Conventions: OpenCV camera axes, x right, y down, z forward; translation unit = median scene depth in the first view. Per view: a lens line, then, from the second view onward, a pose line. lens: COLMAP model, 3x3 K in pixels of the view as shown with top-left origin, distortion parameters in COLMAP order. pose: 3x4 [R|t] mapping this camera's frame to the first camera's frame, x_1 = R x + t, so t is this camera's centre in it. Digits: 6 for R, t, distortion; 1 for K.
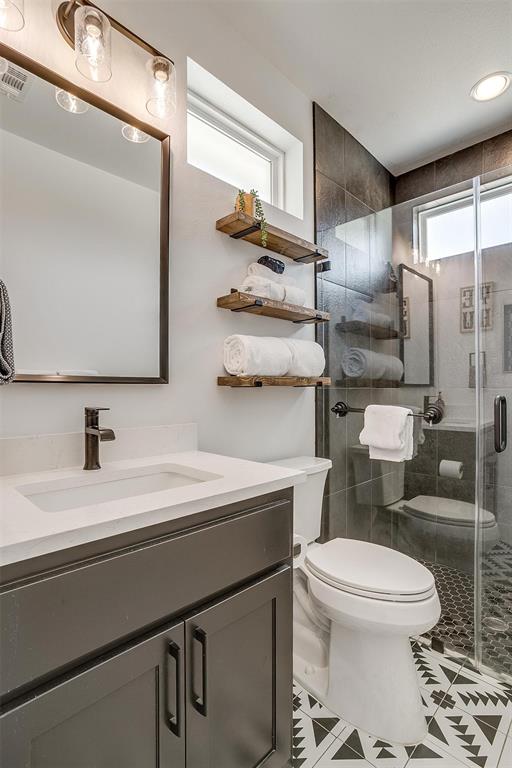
lens RADIAL K [[374.6, 0, 256.0], [0, 374.6, 384.0], [0, 0, 1]] dist [-0.034196, 0.000023]
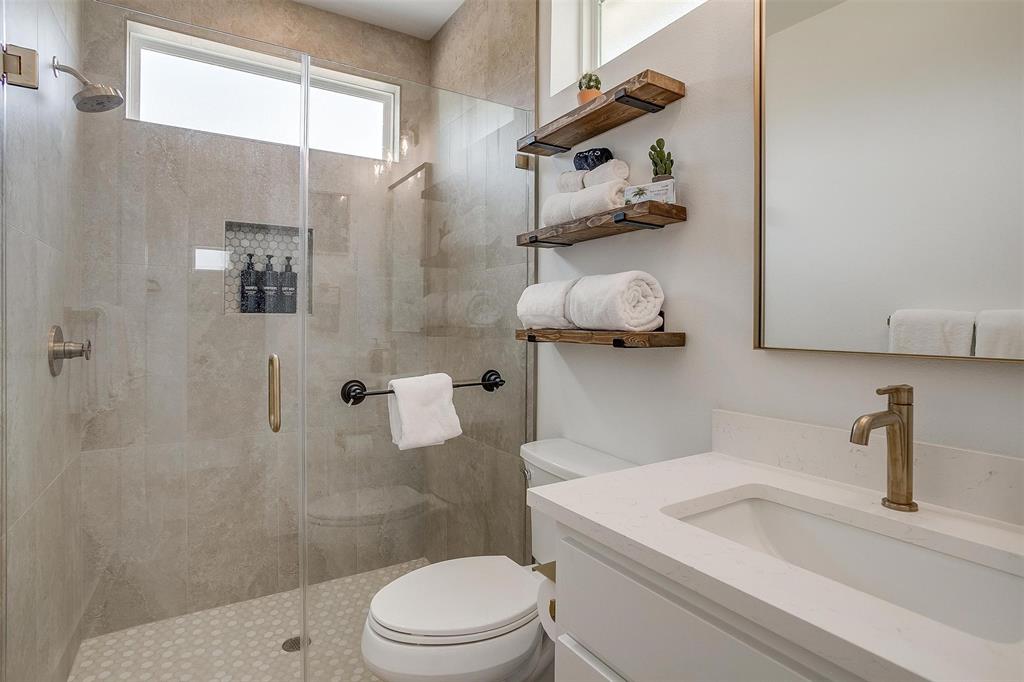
lens RADIAL K [[517.0, 0, 509.8], [0, 517.0, 318.2], [0, 0, 1]] dist [-0.000698, -0.000061]
pose [[0.220156, 0.008028, 0.975432, -0.507143], [0.001081, 0.999964, -0.008474, -0.019585], [-0.975464, 0.002920, 0.220139, 0.586328]]
